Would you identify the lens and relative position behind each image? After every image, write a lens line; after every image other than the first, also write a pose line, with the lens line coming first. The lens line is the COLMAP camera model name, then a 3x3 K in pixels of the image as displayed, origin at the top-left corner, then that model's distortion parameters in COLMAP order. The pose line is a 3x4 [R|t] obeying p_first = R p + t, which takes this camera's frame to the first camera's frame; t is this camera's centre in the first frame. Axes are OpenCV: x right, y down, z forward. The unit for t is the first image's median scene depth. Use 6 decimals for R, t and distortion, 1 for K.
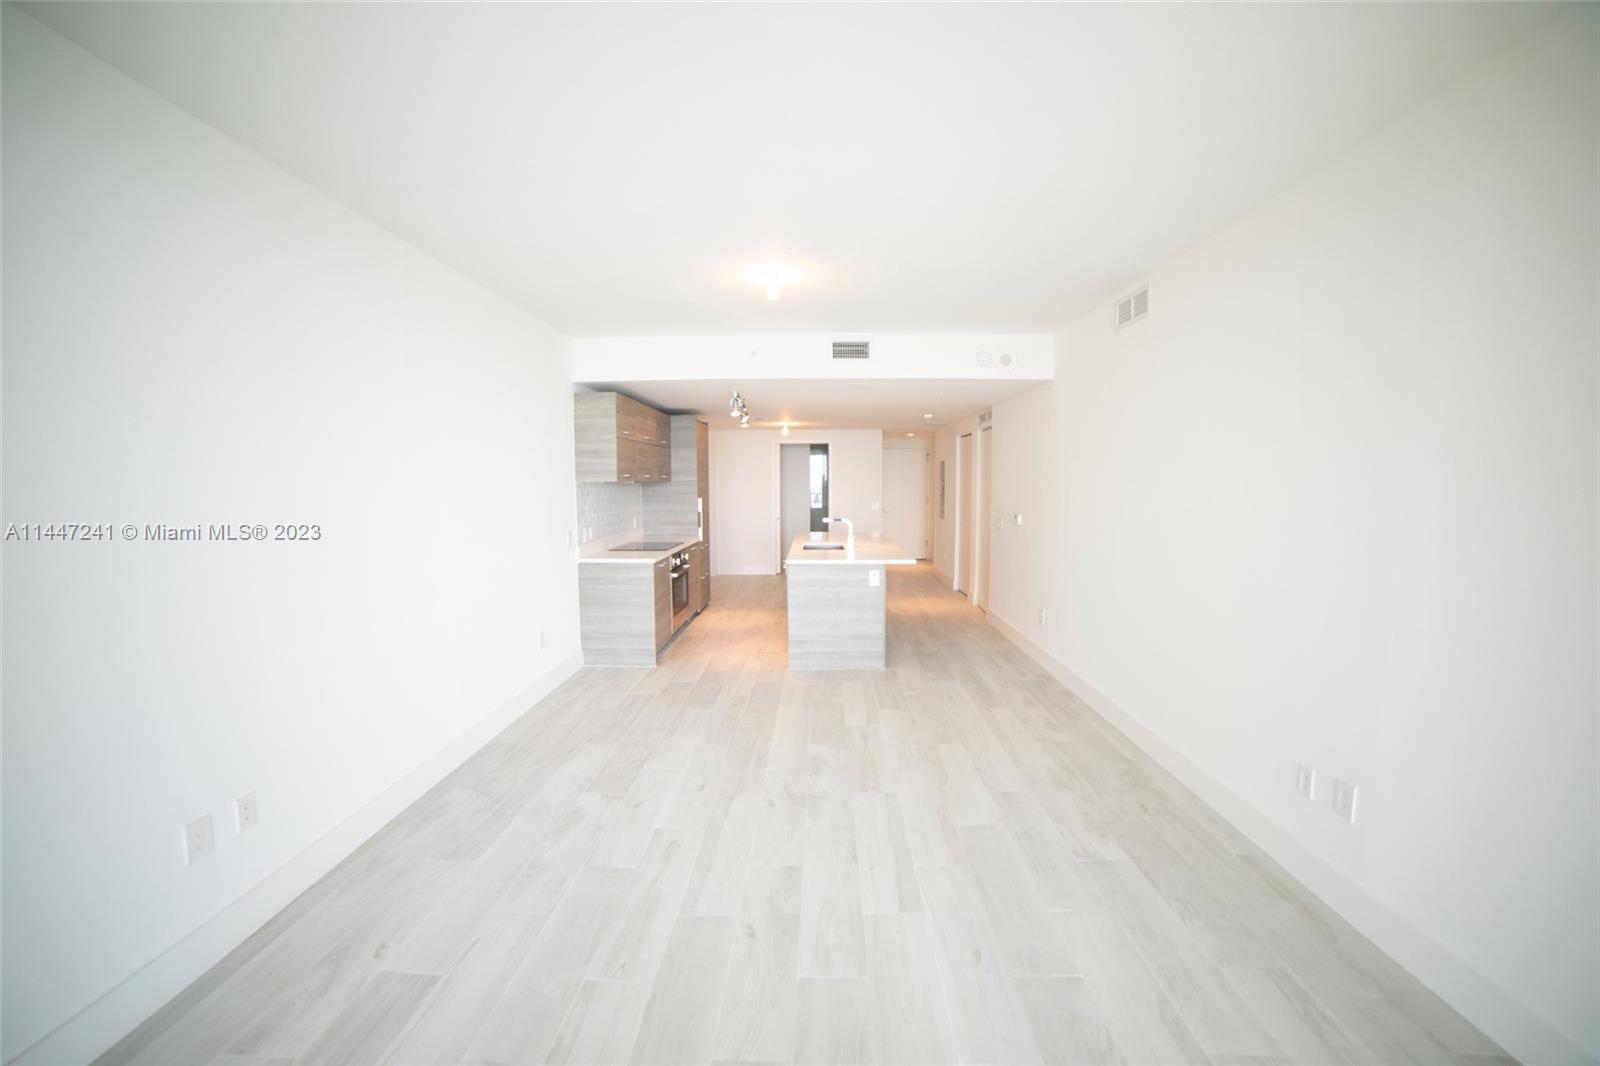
lens RADIAL K [[649.9, 0, 798.2], [0, 649.9, 532.8], [0, 0, 1]] dist [-0.107660, 0.038128]
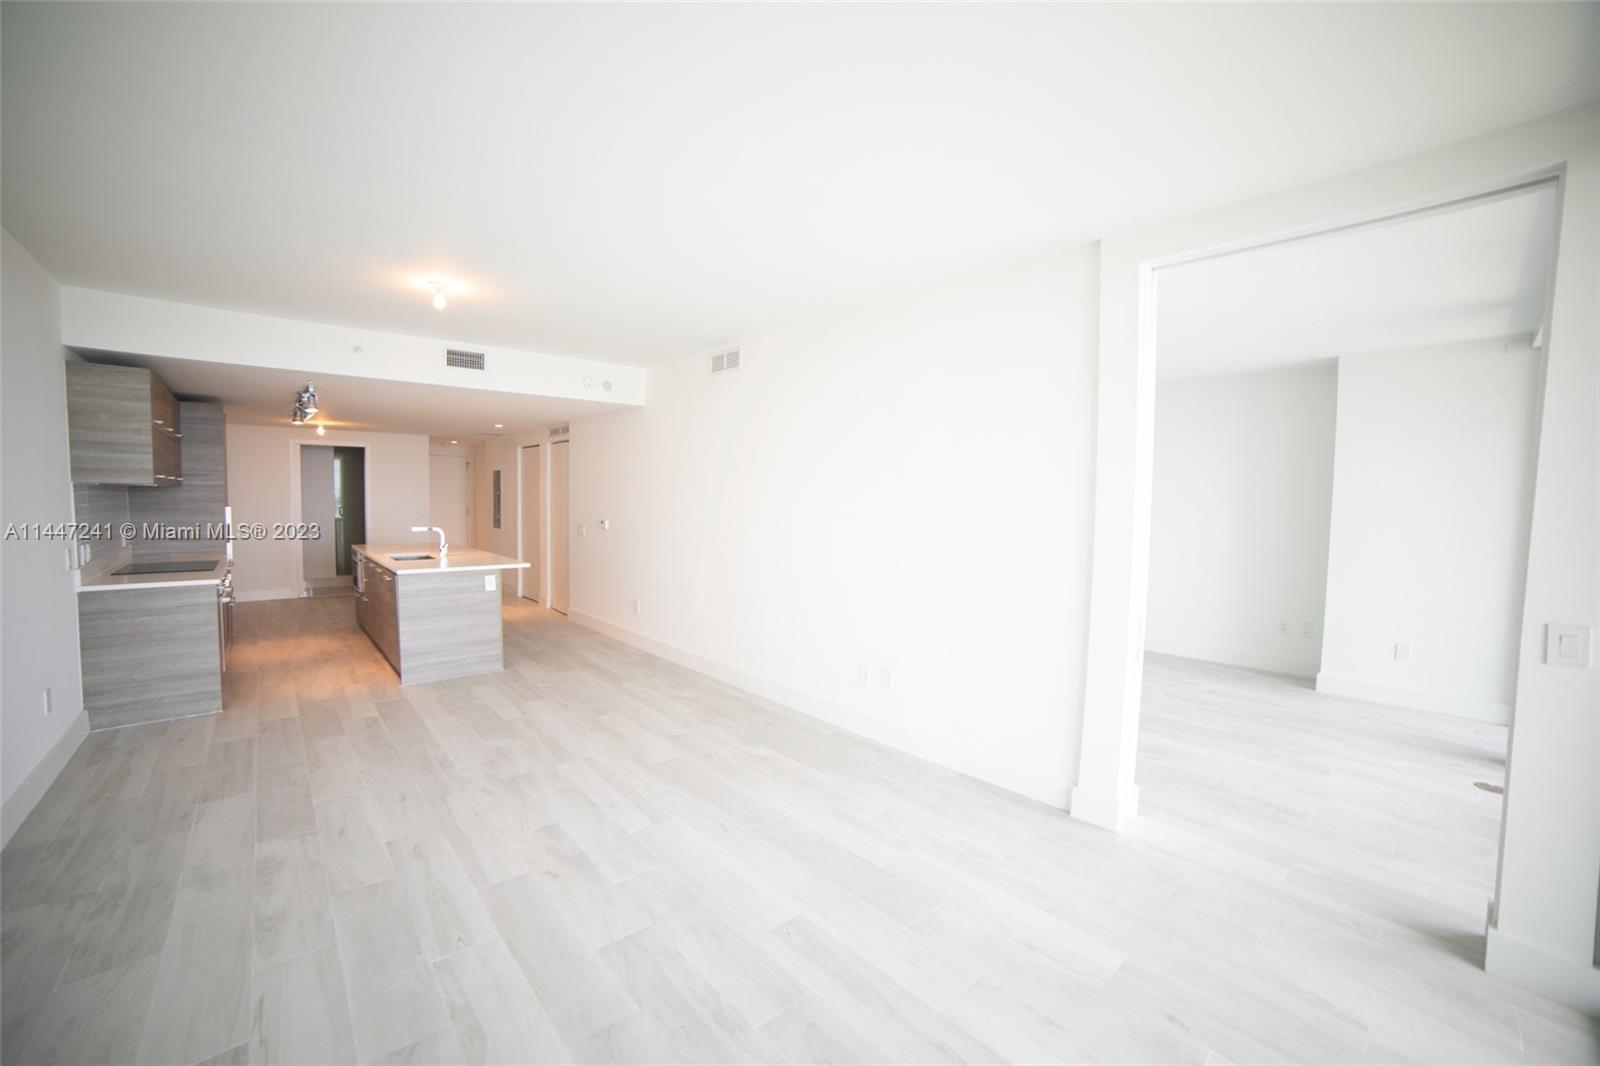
lens RADIAL K [[649.9, 0, 798.2], [0, 649.9, 532.8], [0, 0, 1]] dist [-0.107660, 0.038128]
pose [[0.727214, -0.024116, 0.685987, -0.213491], [0.036124, 0.999342, -0.003163, 0.010591], [-0.685460, 0.027081, 0.727607, -0.069123]]
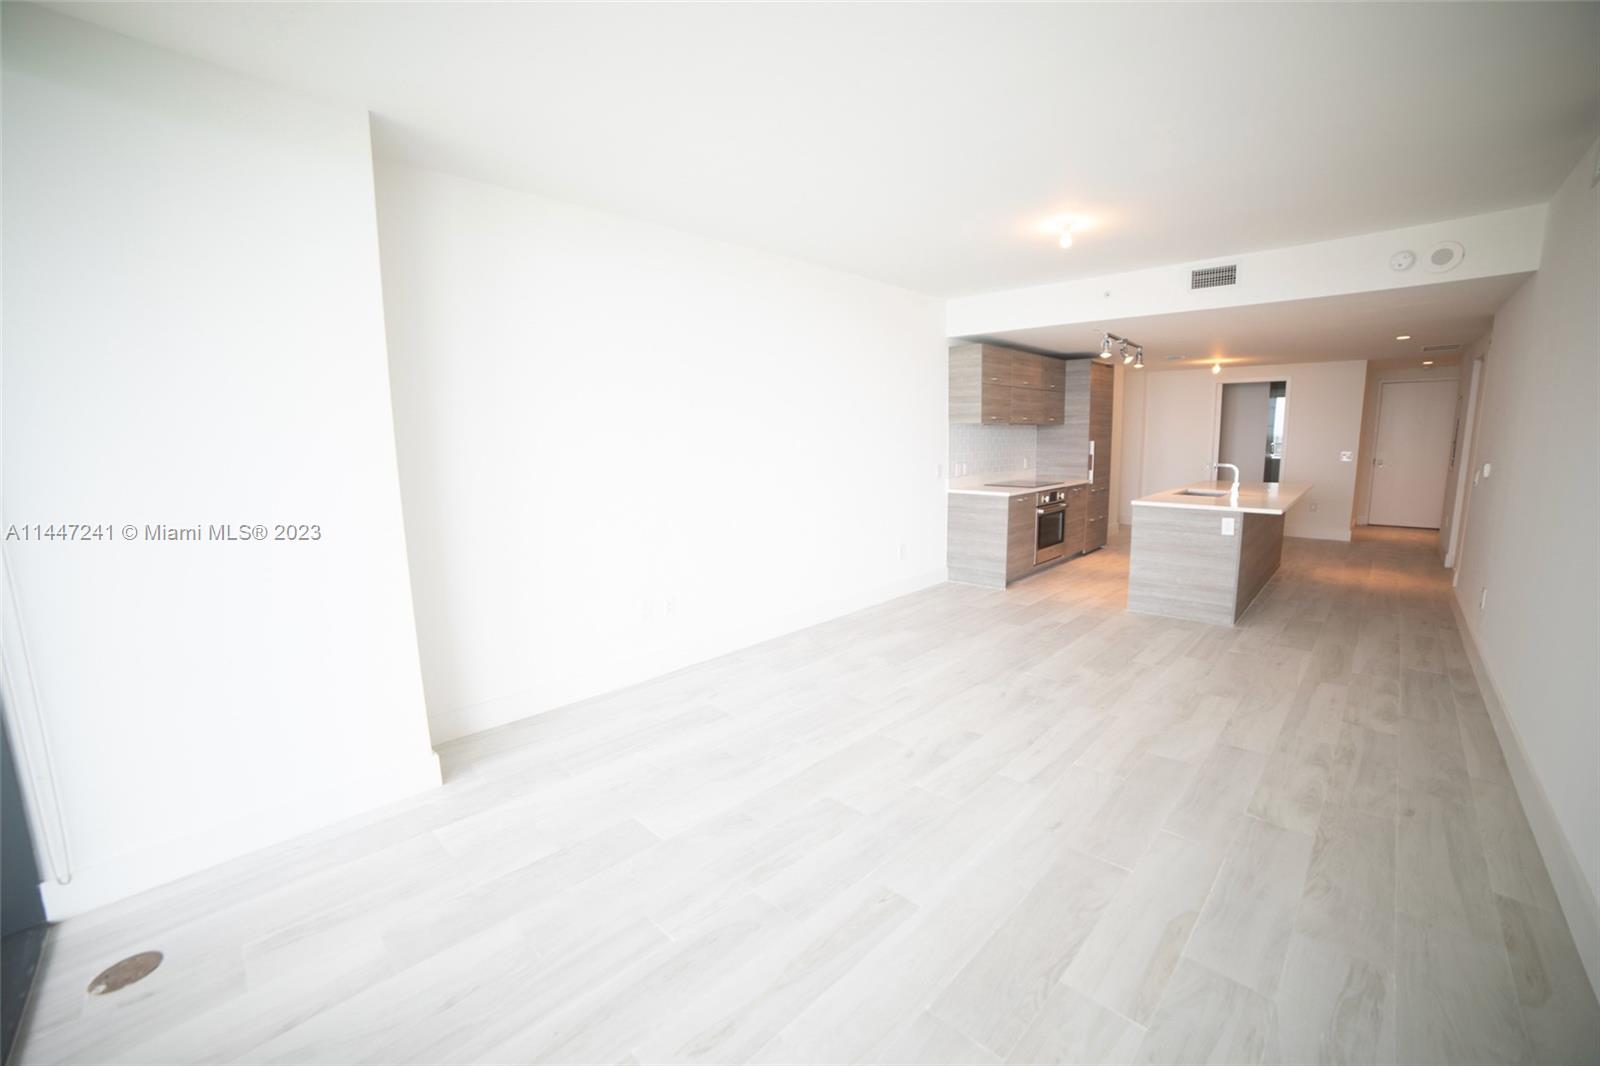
lens RADIAL K [[649.9, 0, 798.2], [0, 649.9, 532.8], [0, 0, 1]] dist [-0.107660, 0.038128]
pose [[0.737954, 0.092153, -0.668529, 0.253917], [-0.039544, 0.994835, 0.093482, 0.019837], [0.673691, -0.042549, 0.737787, -0.061411]]
